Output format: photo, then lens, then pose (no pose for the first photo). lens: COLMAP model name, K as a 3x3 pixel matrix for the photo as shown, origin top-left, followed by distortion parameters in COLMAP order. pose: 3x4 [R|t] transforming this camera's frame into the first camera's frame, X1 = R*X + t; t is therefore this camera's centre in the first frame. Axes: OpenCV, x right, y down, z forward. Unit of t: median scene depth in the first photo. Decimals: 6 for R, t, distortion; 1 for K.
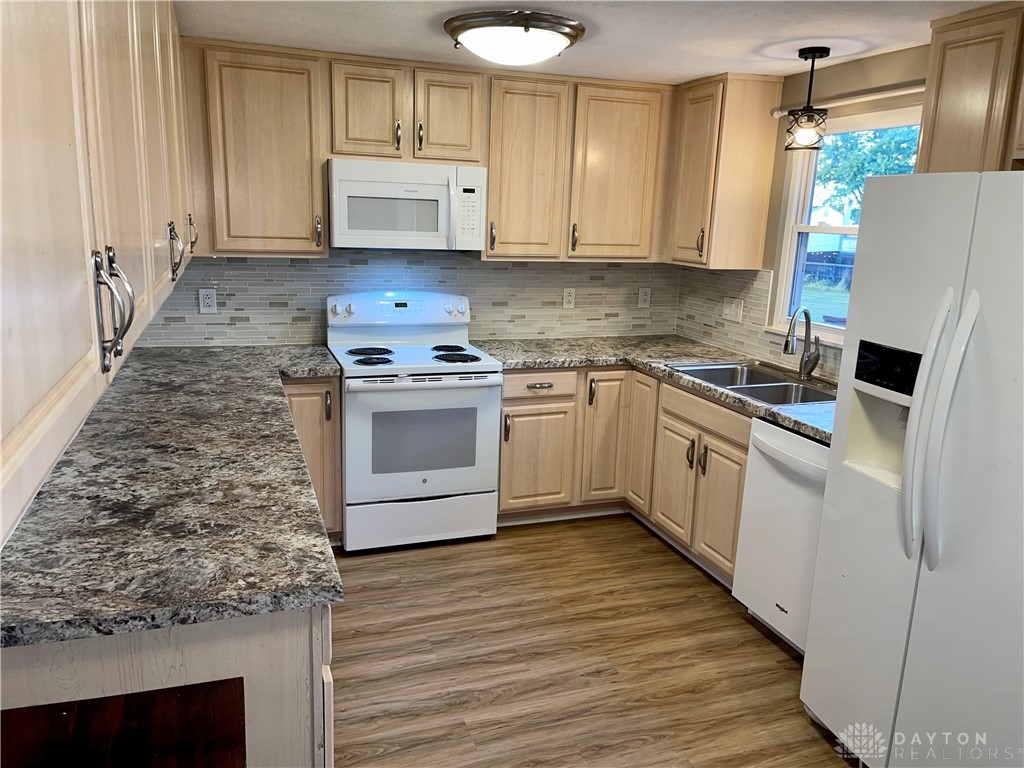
lens RADIAL K [[765.5, 0, 554.0], [0, 765.5, 397.8], [0, 0, 1]] dist [0.068270, -0.084052]
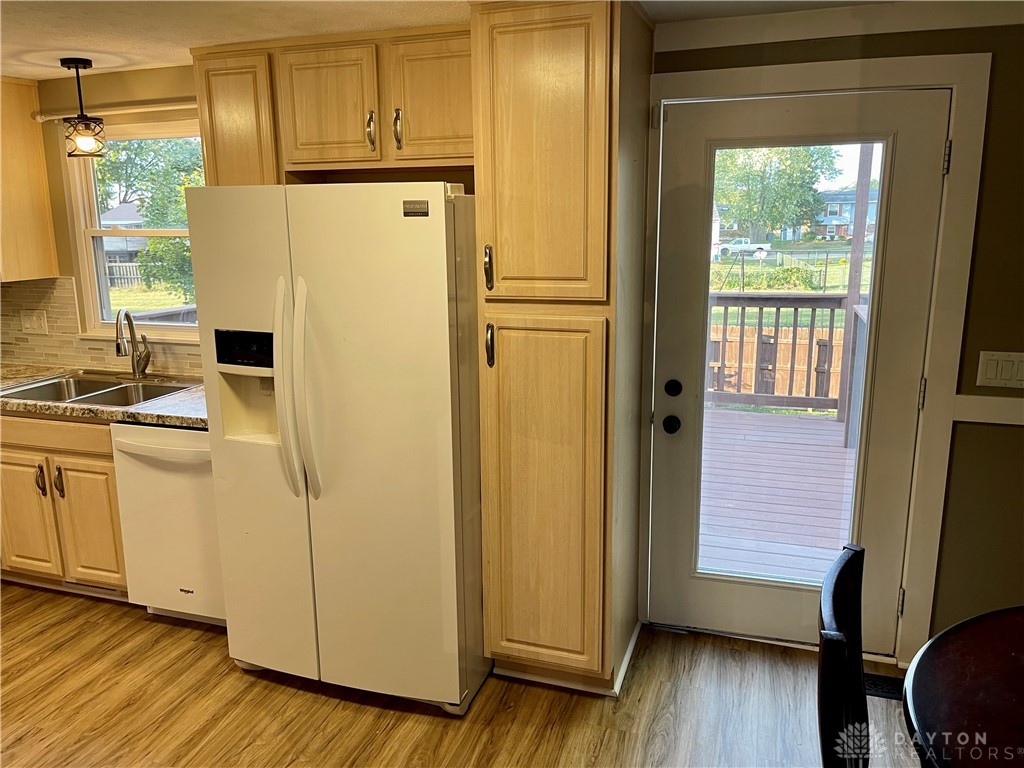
lens RADIAL K [[765.5, 0, 507.4], [0, 765.5, 394.4], [0, 0, 1]] dist [0.068270, -0.084052]
pose [[0.626245, -0.220232, 0.747874, -0.163737], [0.214340, 0.970942, 0.106440, -0.008116], [-0.749583, 0.093642, 0.655252, -0.051495]]
